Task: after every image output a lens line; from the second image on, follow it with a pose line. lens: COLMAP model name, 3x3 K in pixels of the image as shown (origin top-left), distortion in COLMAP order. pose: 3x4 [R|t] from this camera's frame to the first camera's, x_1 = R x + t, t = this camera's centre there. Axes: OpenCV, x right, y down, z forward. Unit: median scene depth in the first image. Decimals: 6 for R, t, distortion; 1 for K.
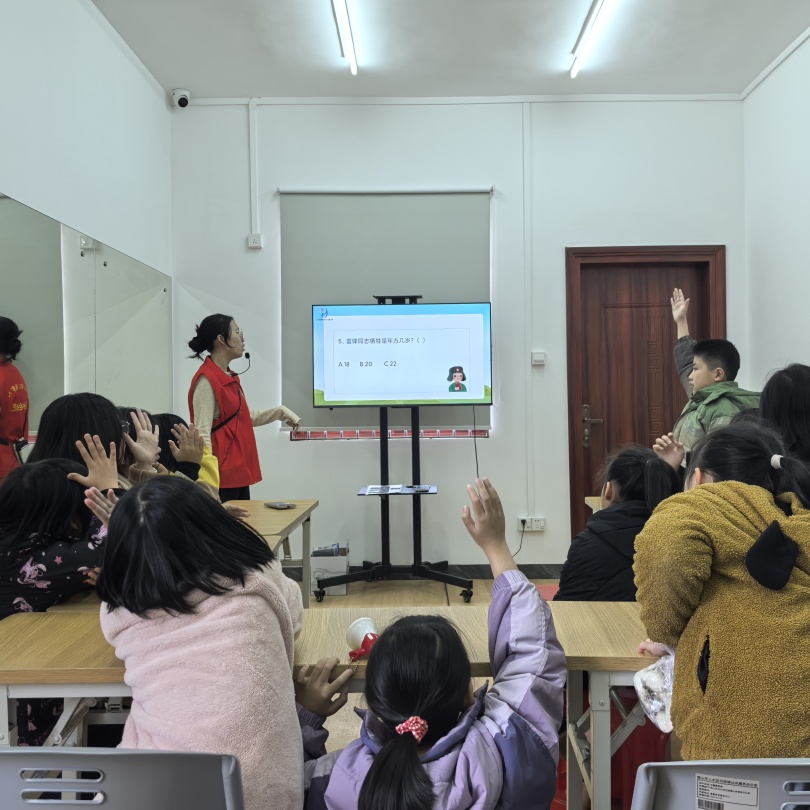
lens RADIAL K [[841.6, 0, 400.9], [0, 841.6, 402.0], [0, 0, 1]] dist [0.006139, 0.000000]
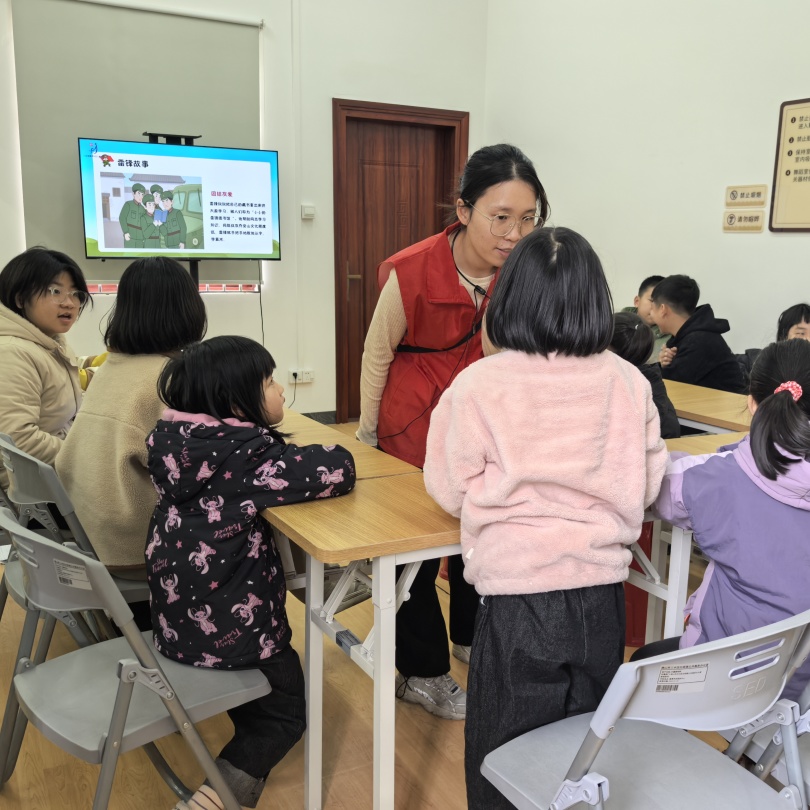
lens RADIAL K [[841.6, 0, 411.0], [0, 841.6, 406.9], [0, 0, 1]] dist [0.006139, 0.000000]
pose [[0.876241, -0.062921, 0.477747, -0.220580], [-0.031765, 0.981739, 0.187560, -0.016311], [-0.480824, -0.179523, 0.858242, 0.044640]]
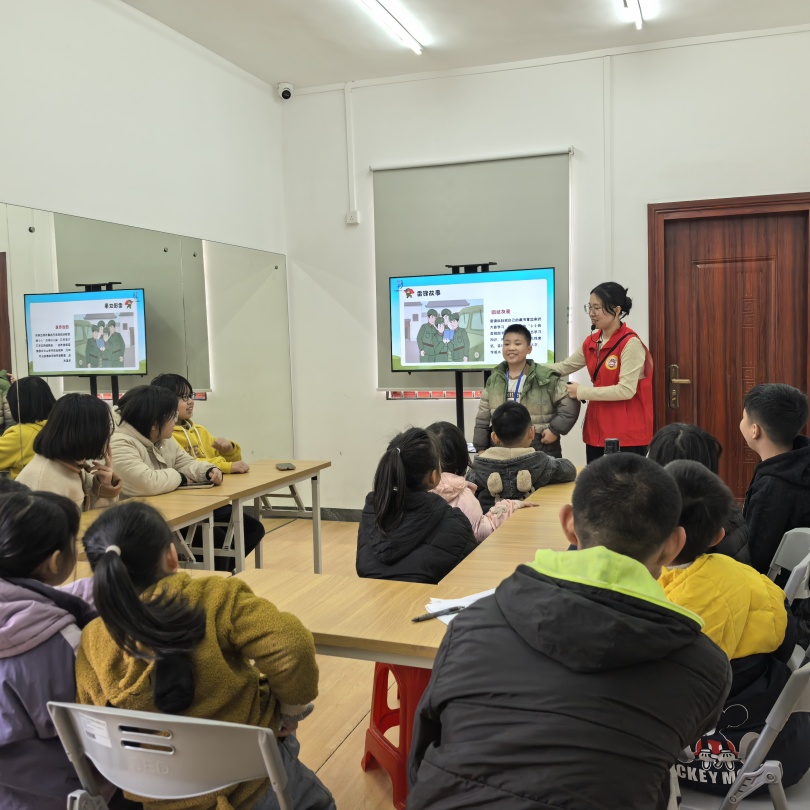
lens RADIAL K [[841.6, 0, 425.3], [0, 841.6, 412.5], [0, 0, 1]] dist [0.006139, 0.000000]
pose [[0.949965, 0.011173, -0.312156, 0.261412], [0.018142, 0.995699, 0.090849, -0.037237], [0.311829, -0.091966, 0.945677, -0.025833]]
